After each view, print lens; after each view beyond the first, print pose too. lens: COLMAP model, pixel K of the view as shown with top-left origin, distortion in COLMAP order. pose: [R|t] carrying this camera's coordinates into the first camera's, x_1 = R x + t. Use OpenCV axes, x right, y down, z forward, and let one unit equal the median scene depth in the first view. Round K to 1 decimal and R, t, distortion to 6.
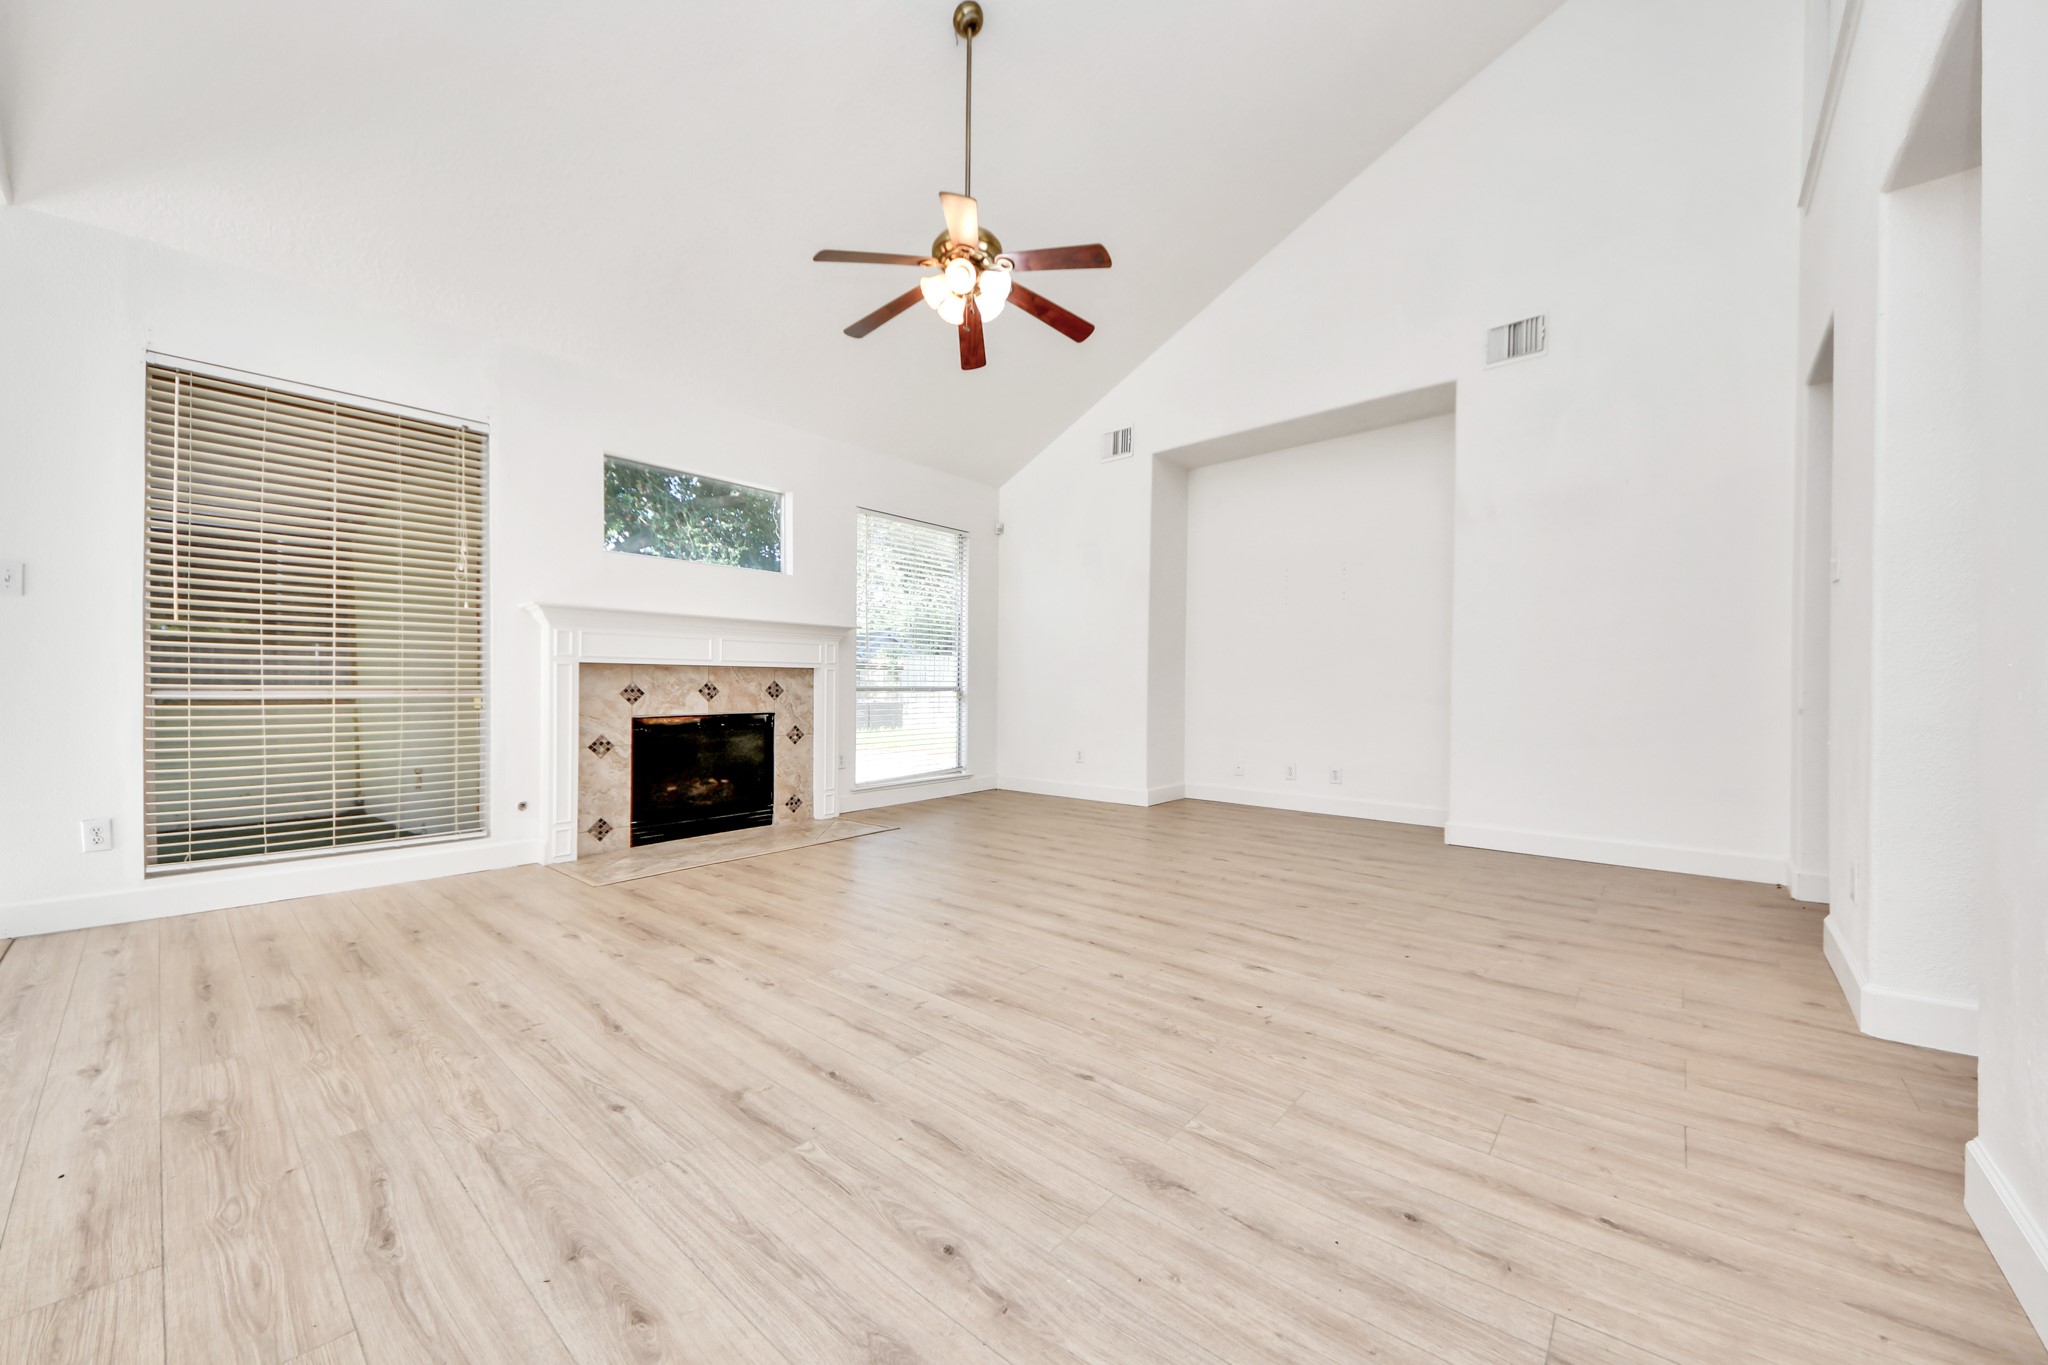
lens RADIAL K [[750.9, 0, 1028.2], [0, 750.9, 688.2], [0, 0, 1]] dist [0.000416, -0.007500]
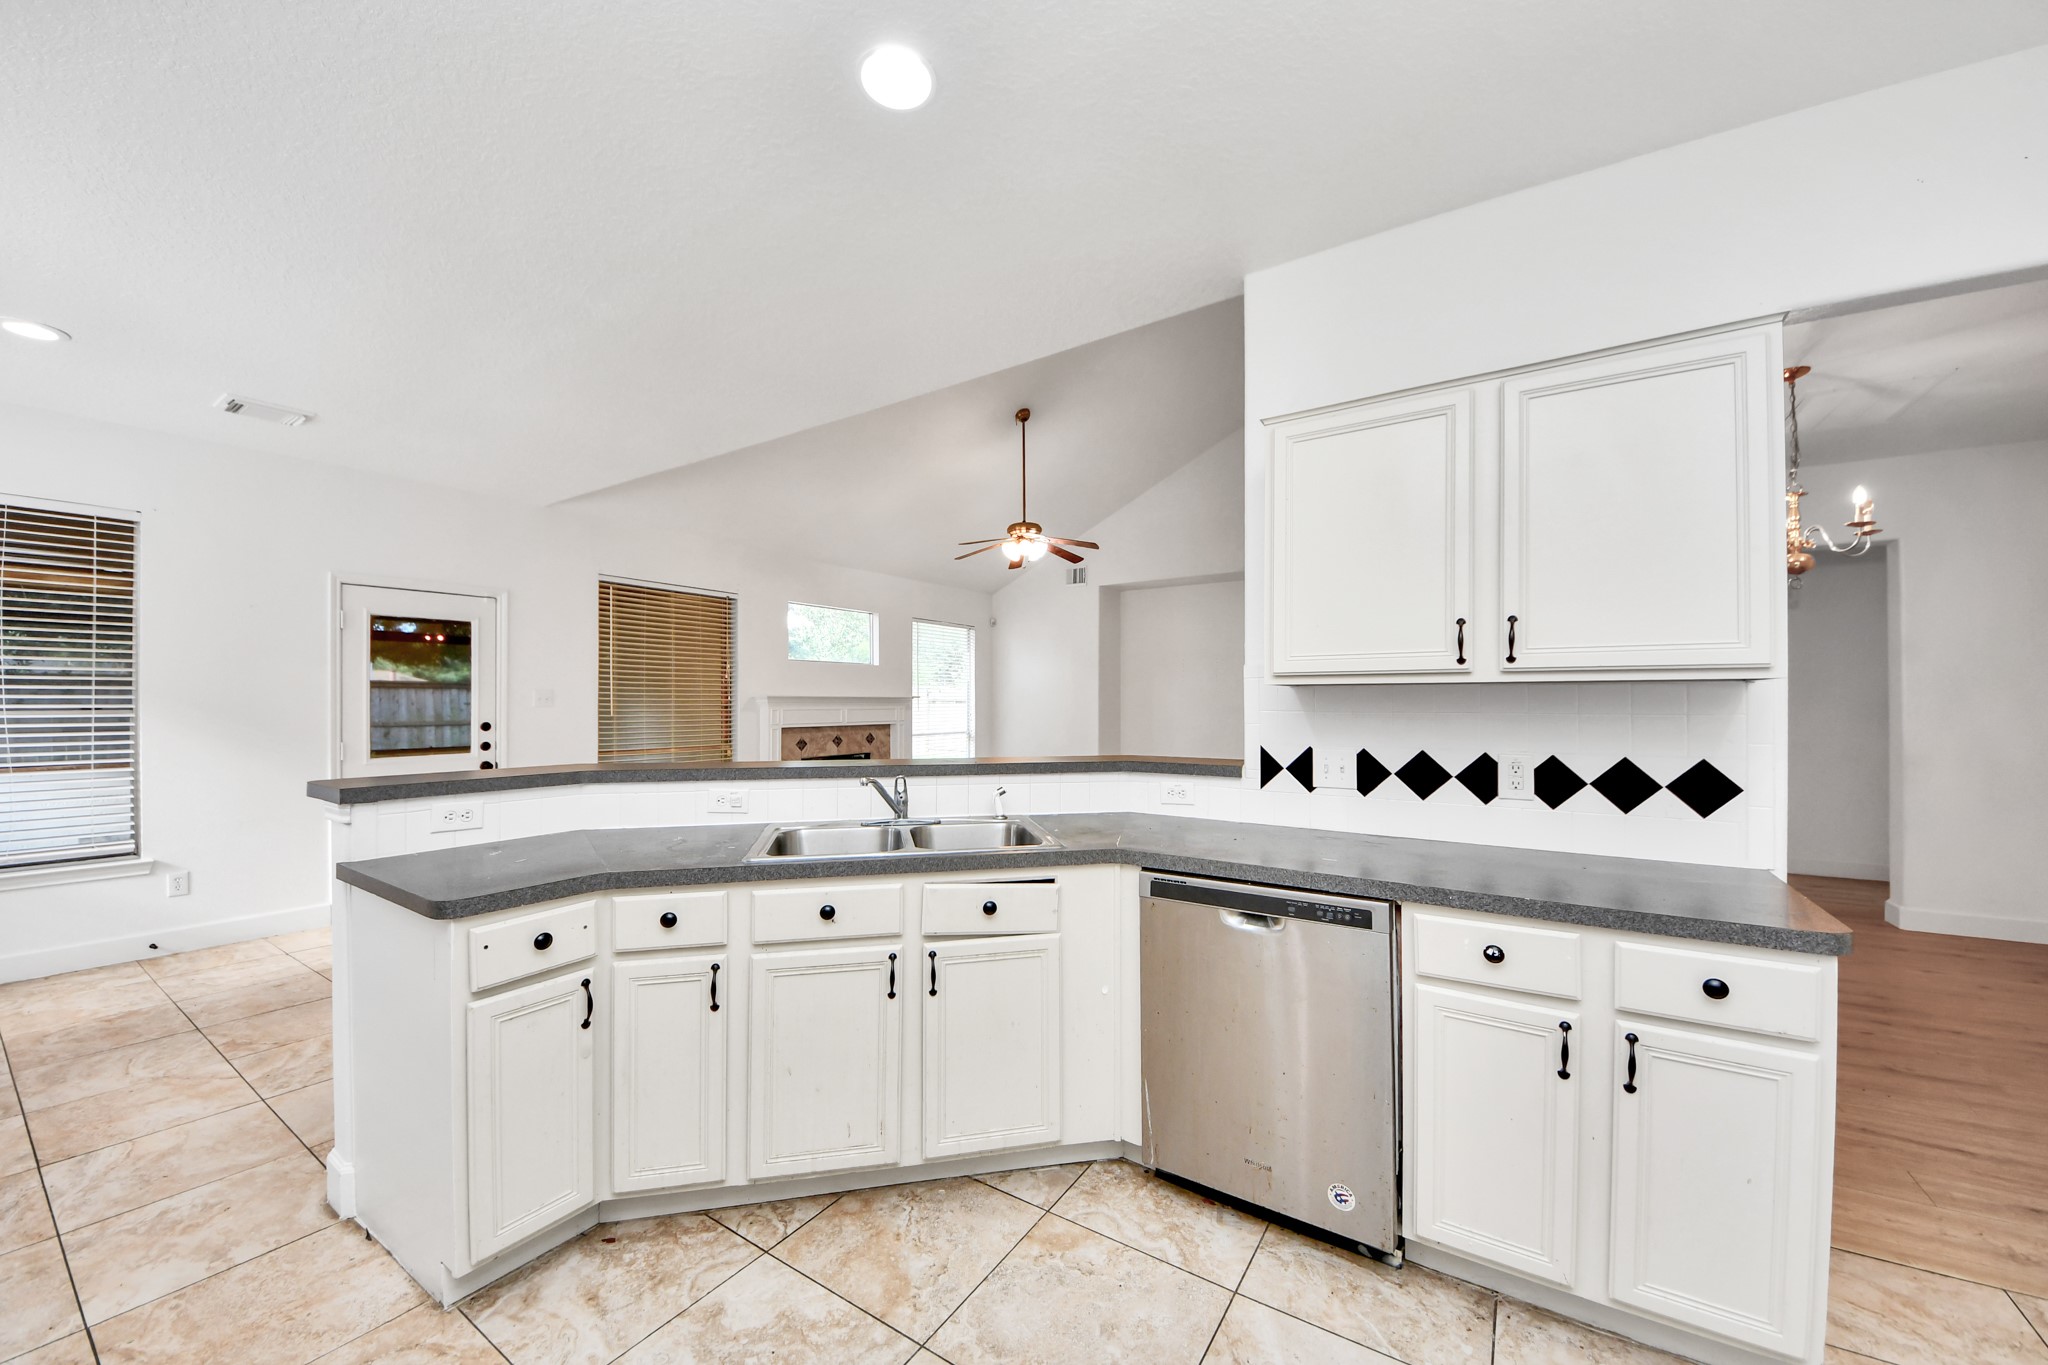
lens RADIAL K [[740.8, 0, 1002.5], [0, 740.8, 704.3], [0, 0, 1]] dist [0.014754, -0.014671]
pose [[0.995609, 0.002720, 0.093573, -0.333981], [-0.003041, 0.999990, 0.003286, -0.128653], [-0.093563, -0.003556, 0.995607, -1.021255]]
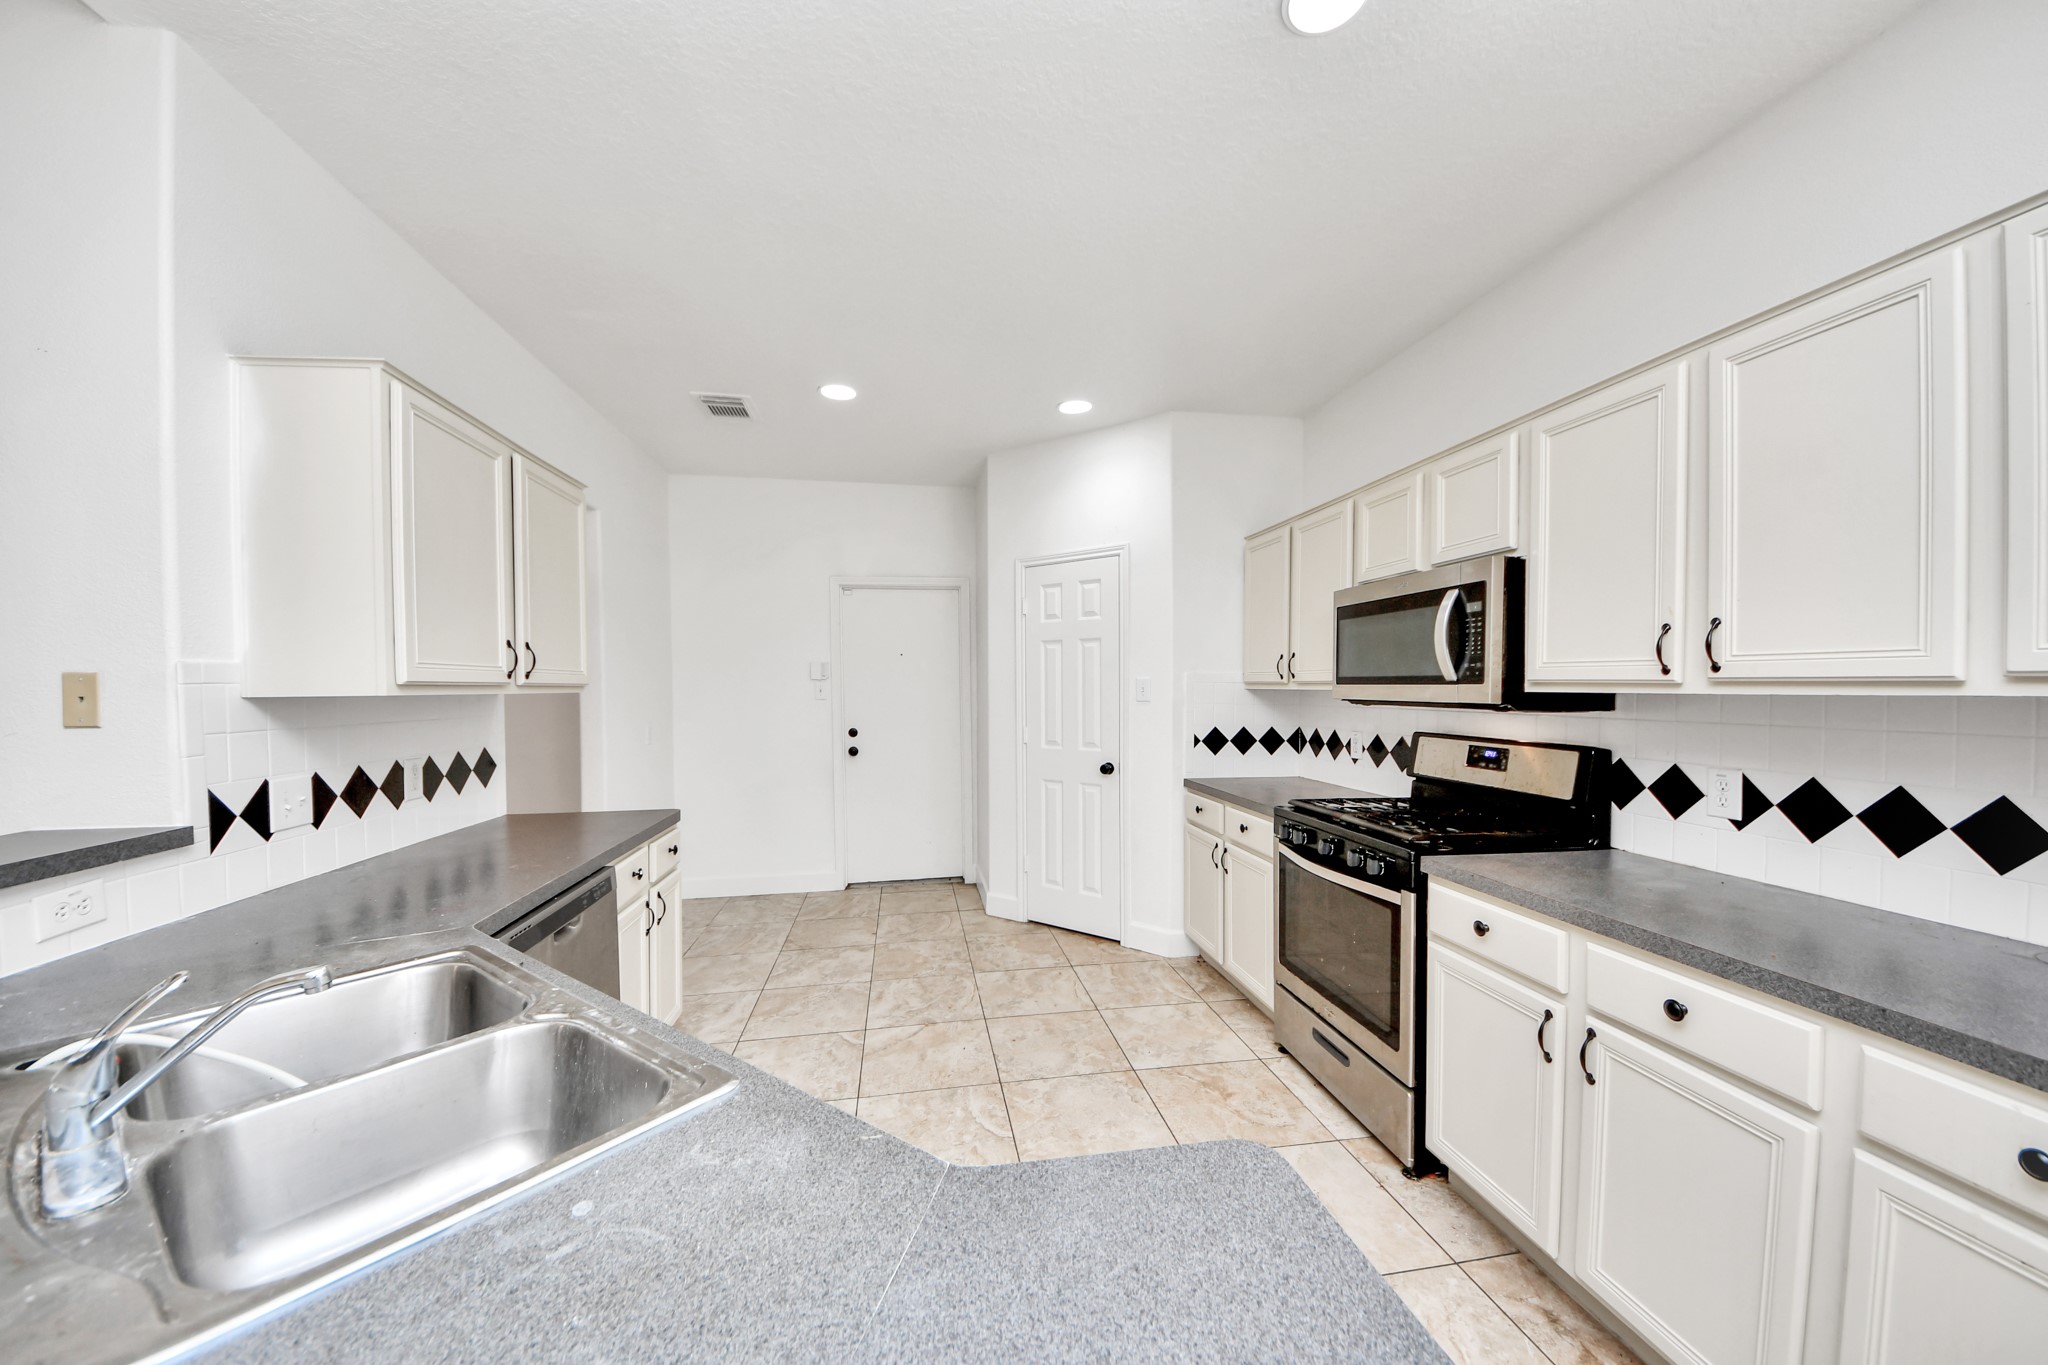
lens RADIAL K [[712.1, 0, 1031.7], [0, 712.1, 699.4], [0, 0, 1]] dist [0.048196, -0.025778]
pose [[-0.763673, -0.001821, 0.645601, -0.741304], [0.011980, 0.999784, 0.016990, -0.145650], [-0.645492, 0.020709, -0.763486, -0.232441]]
